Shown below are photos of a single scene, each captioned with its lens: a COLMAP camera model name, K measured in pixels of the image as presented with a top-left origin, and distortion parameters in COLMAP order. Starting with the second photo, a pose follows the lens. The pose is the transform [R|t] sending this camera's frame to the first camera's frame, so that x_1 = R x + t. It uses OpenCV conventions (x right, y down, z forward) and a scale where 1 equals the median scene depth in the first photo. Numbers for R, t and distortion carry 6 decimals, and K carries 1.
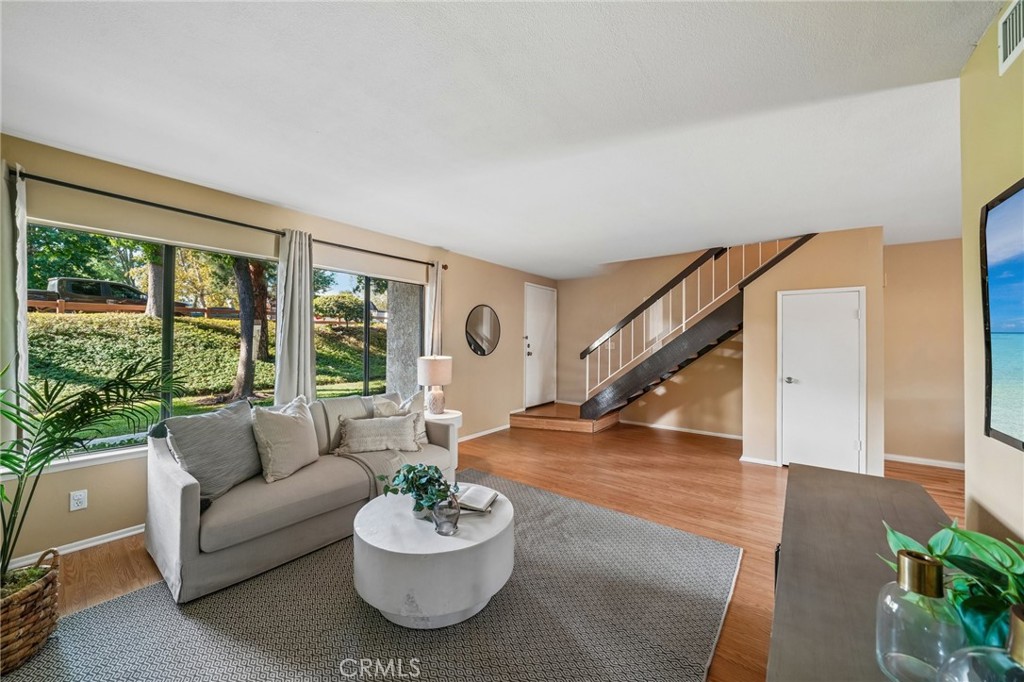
lens RADIAL K [[372.2, 0, 512.0], [0, 372.2, 341.0], [0, 0, 1]] dist [-0.000601, -0.000006]
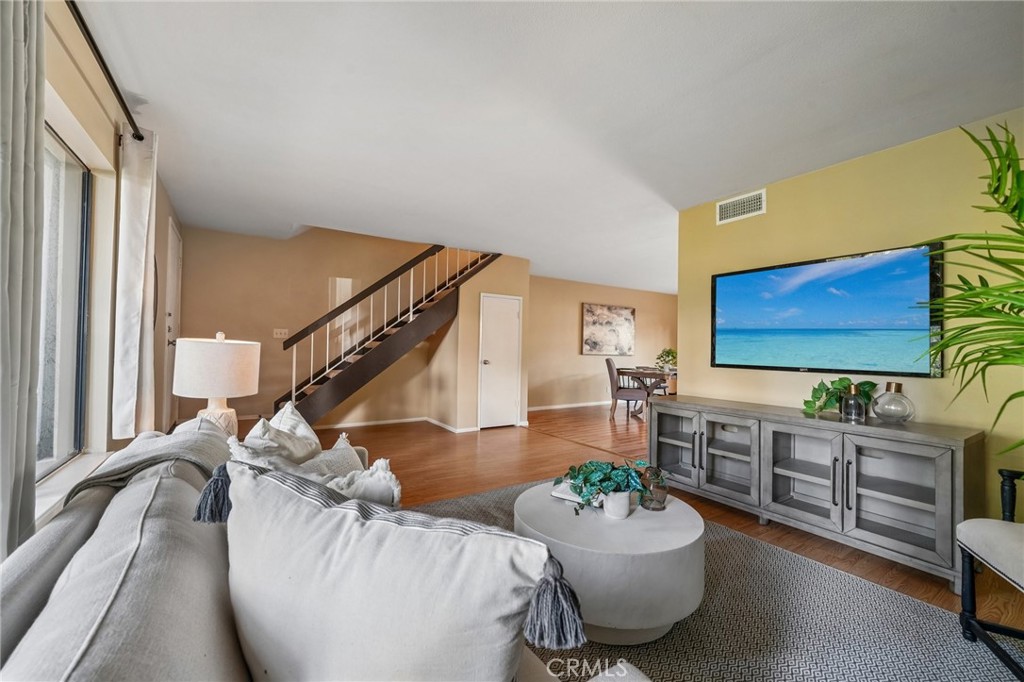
lens RADIAL K [[409.3, 0, 512.0], [0, 409.3, 341.0], [0, 0, 1]] dist [0.000407, 0.000008]
pose [[0.339154, 0.009497, 0.940683, -0.629600], [-0.016577, 0.999854, -0.004117, 0.040022], [-0.940585, -0.014197, 0.339262, 0.473337]]
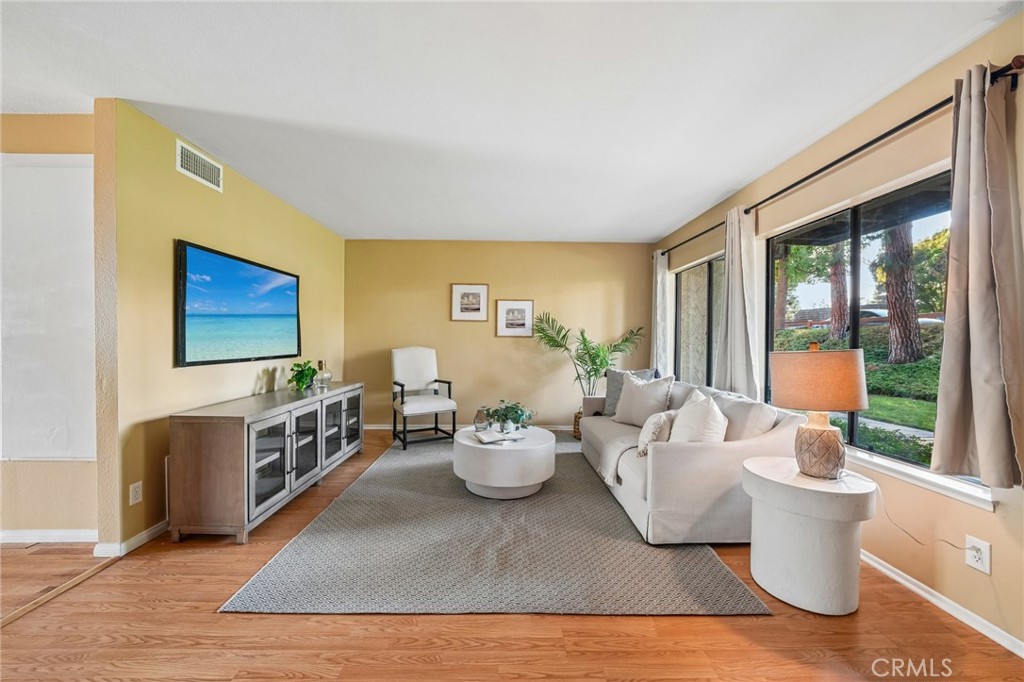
lens RADIAL K [[391.4, 0, 505.0], [0, 391.4, 342.1], [0, 0, 1]] dist [-0.008314, 0.000174]
pose [[-0.799579, -0.007817, -0.600510, 0.412209], [-0.008973, 0.999959, -0.001069, 0.041680], [0.600494, 0.004533, -0.799617, 1.227838]]
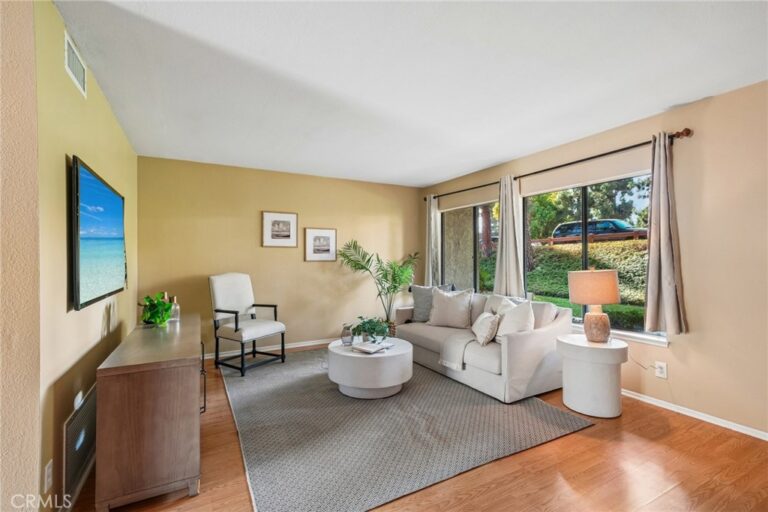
lens RADIAL K [[357.8, 0, 384.0], [0, 357.8, 256.0], [0, 0, 1]] dist [0.017603, 0.000061]
pose [[-0.414867, -0.008096, -0.909846, 0.743951], [0.007531, 0.999896, -0.012331, 0.020874], [0.909851, -0.011967, -0.414762, 0.967092]]
